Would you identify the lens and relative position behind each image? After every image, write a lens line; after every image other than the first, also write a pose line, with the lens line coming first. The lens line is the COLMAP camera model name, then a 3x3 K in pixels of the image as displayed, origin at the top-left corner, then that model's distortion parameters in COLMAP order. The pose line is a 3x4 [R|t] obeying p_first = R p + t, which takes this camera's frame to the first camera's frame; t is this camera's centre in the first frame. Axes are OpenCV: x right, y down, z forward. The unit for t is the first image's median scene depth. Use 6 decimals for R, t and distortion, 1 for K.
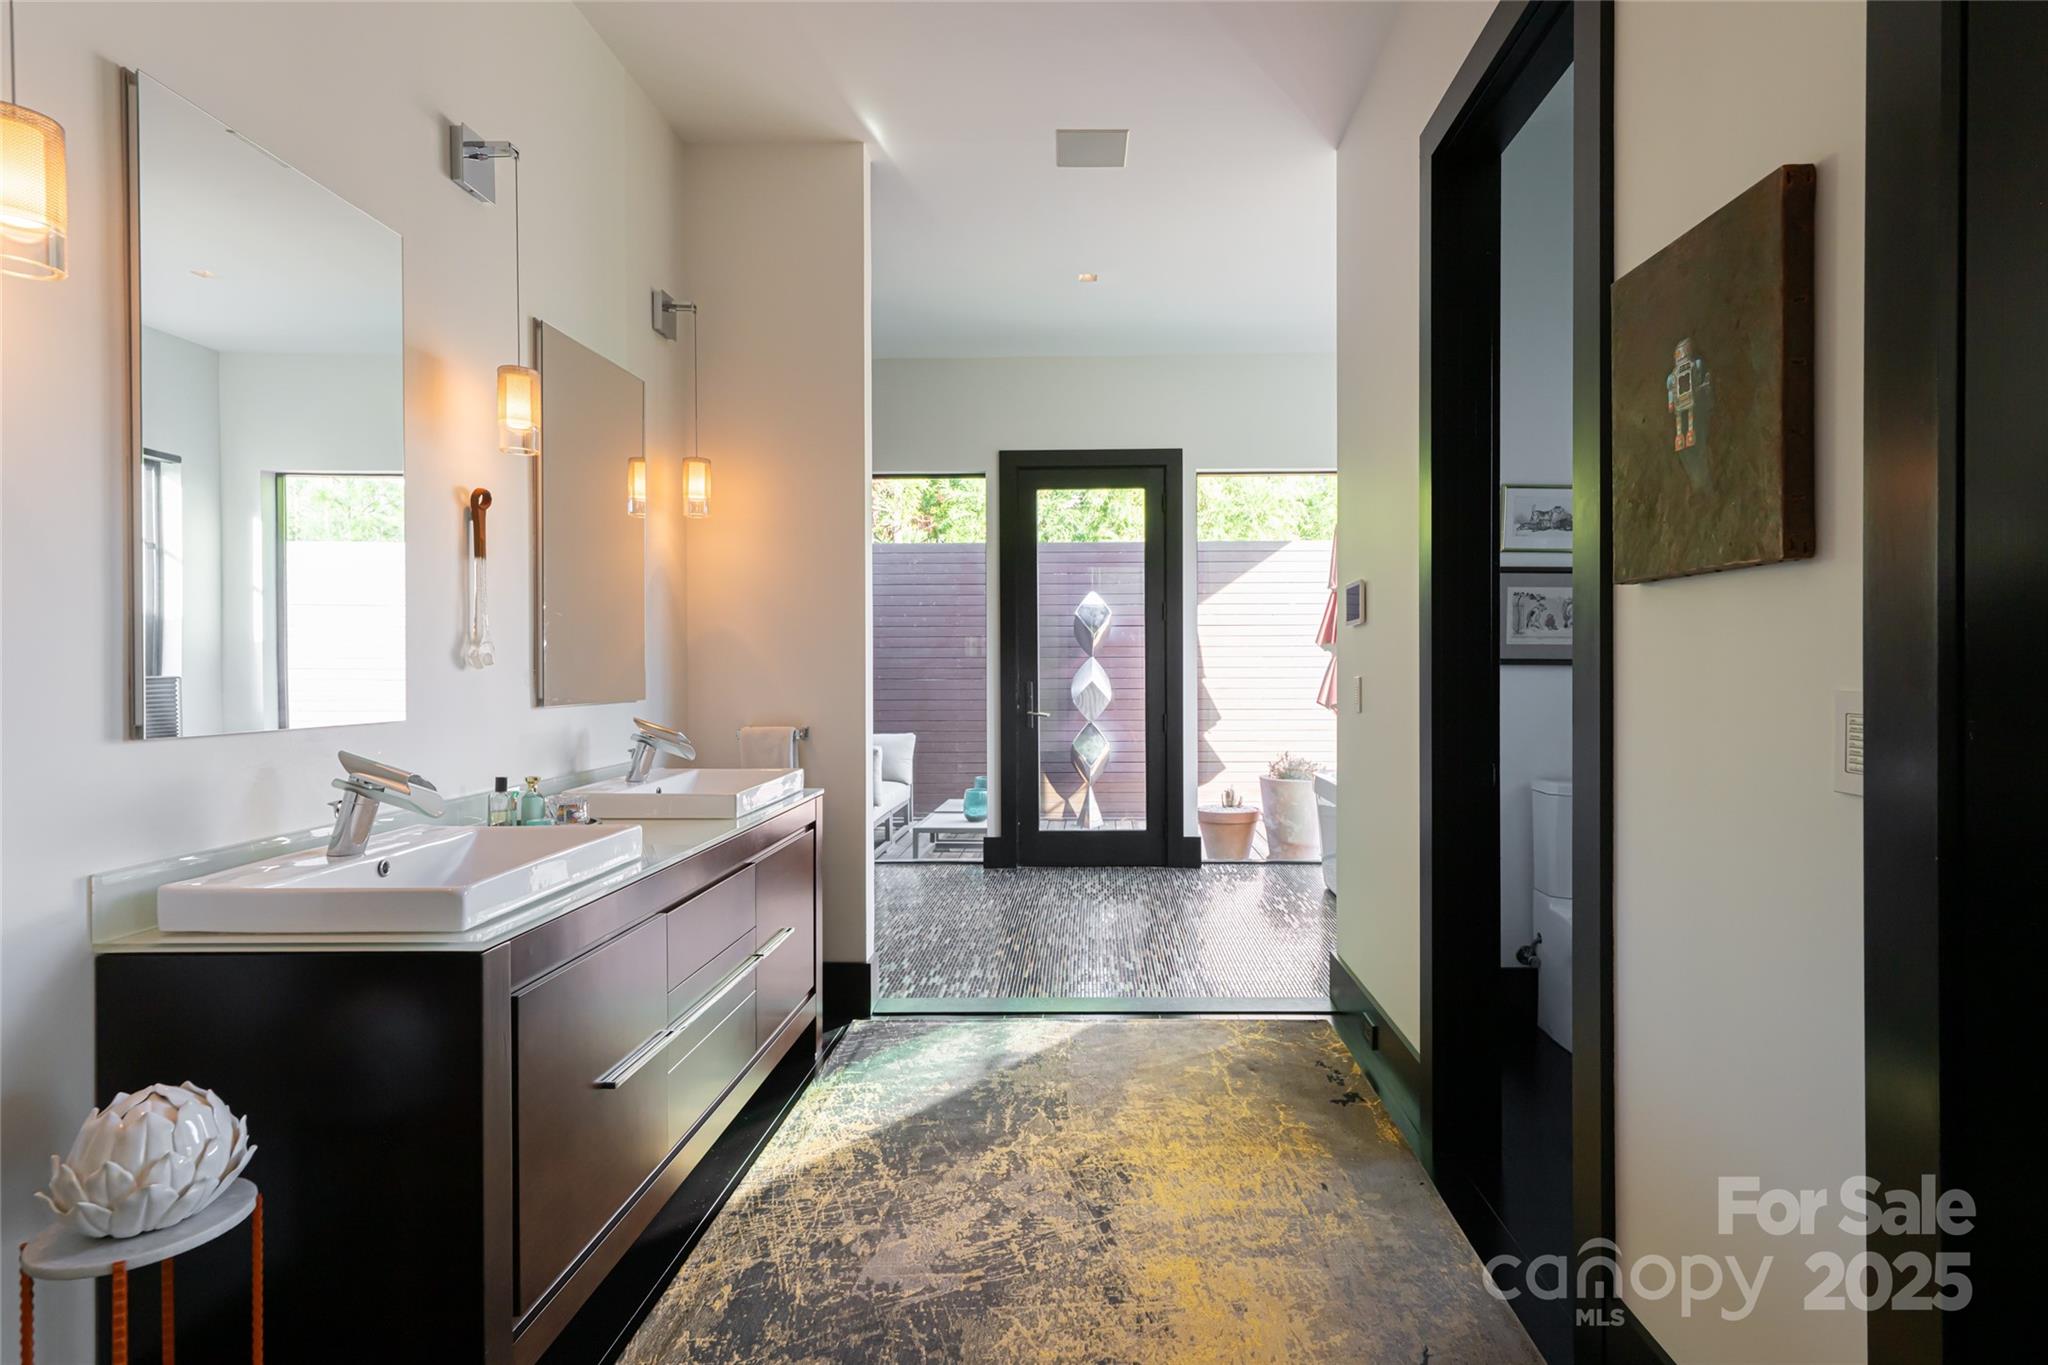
lens RADIAL K [[1033.5, 0, 1024.0], [0, 1033.5, 682.5], [0, 0, 1]] dist [0.000697, 0.000108]
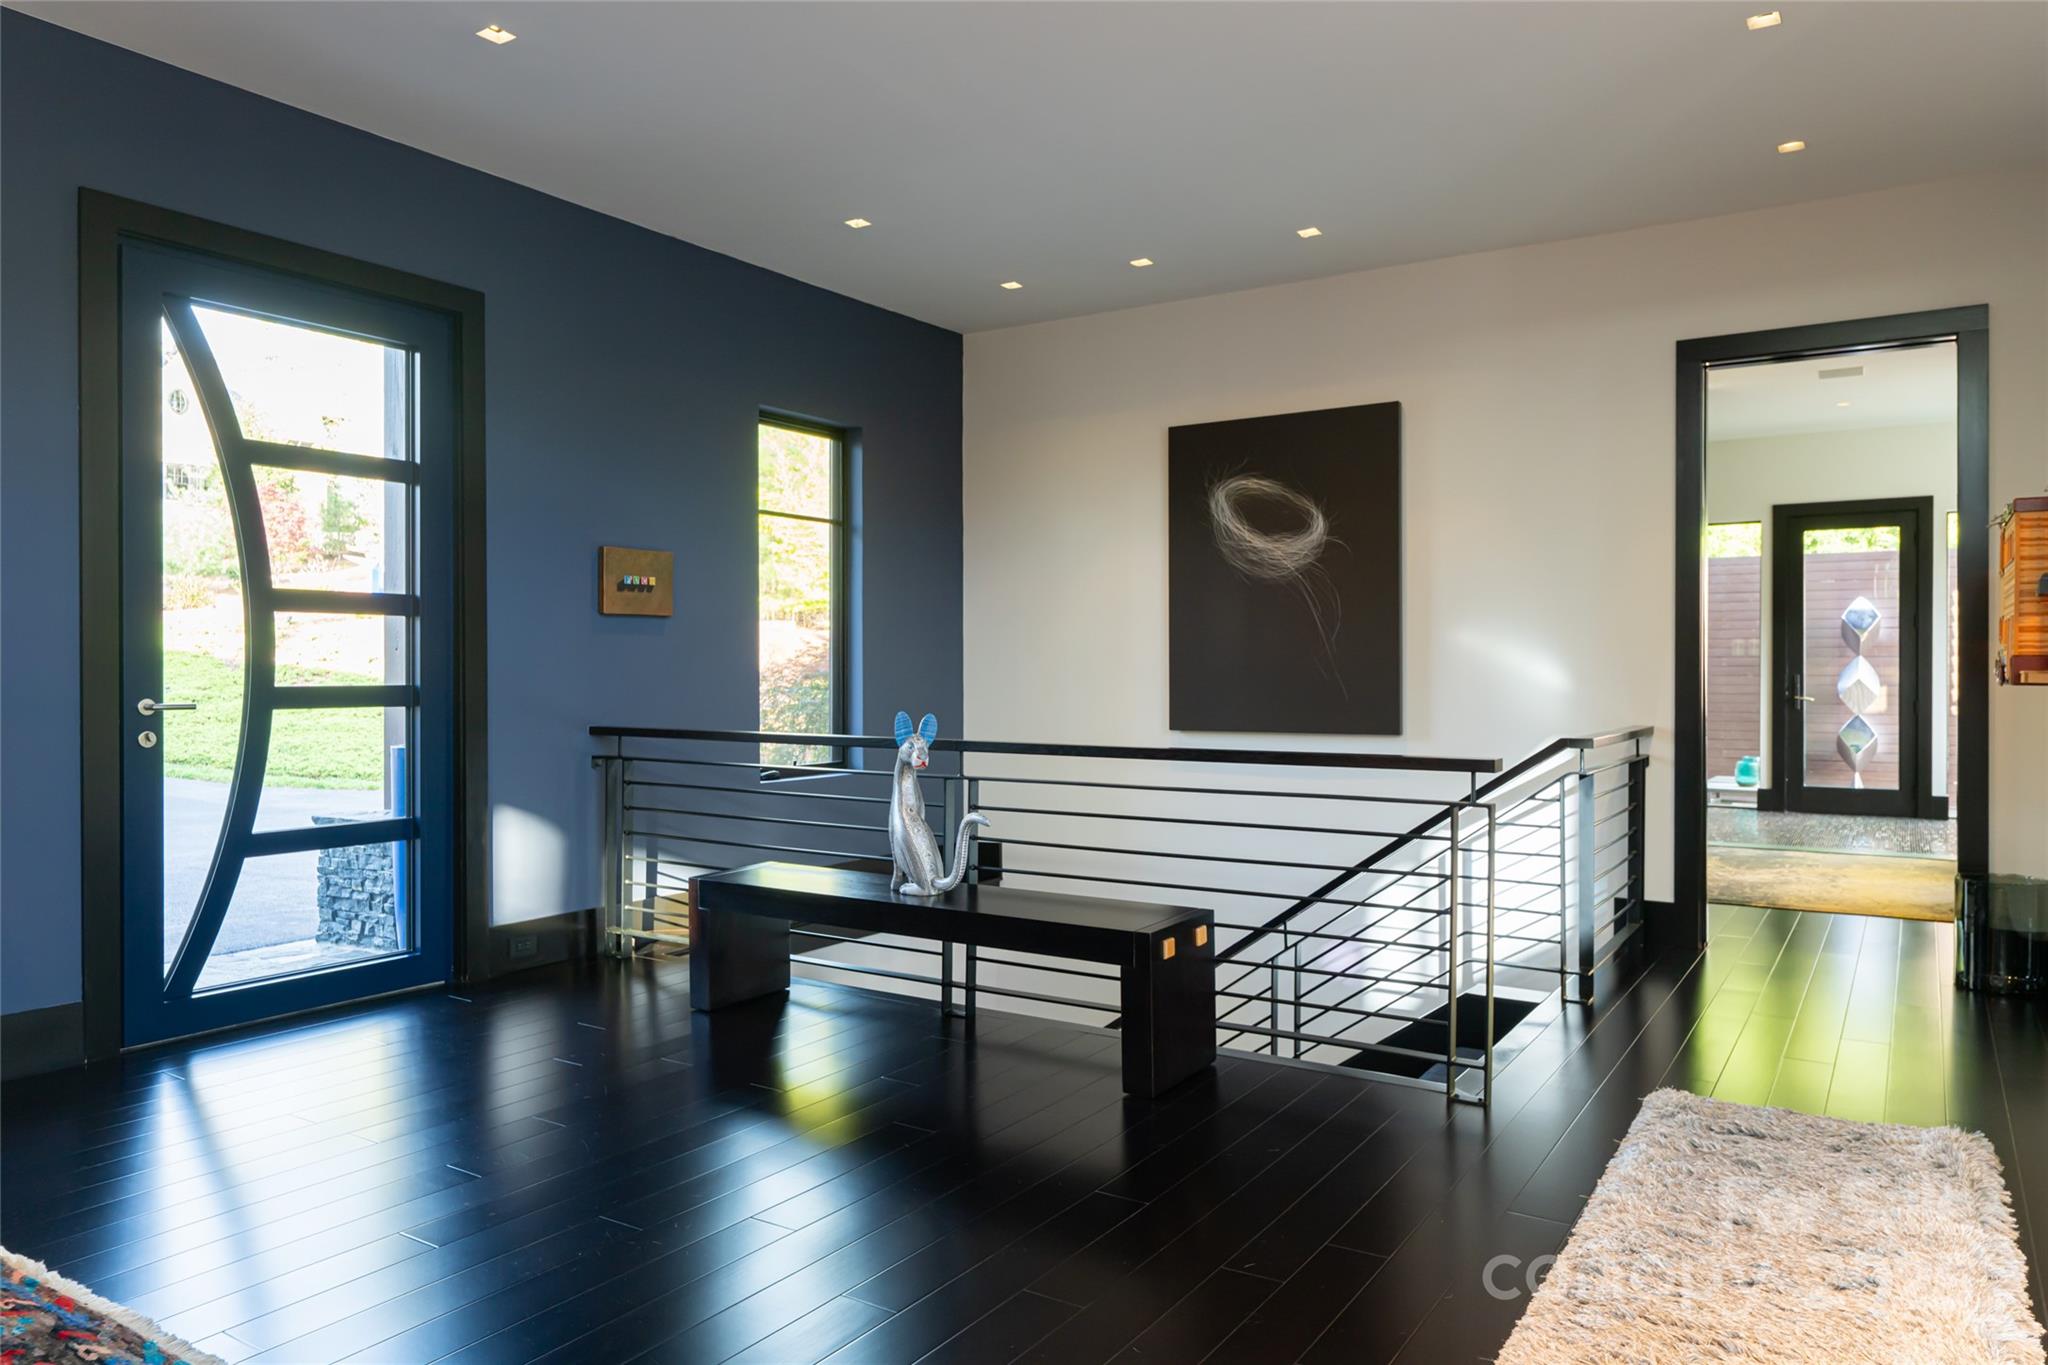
lens RADIAL K [[1392.6, 0, 1024.0], [0, 1392.6, 682.5], [0, 0, 1]] dist [-0.006232, -0.003174]
pose [[0.879235, 0.007743, -0.476326, -0.017251], [-0.011422, 0.999923, -0.004831, 0.030373], [0.476251, 0.009688, 0.879256, -1.055275]]
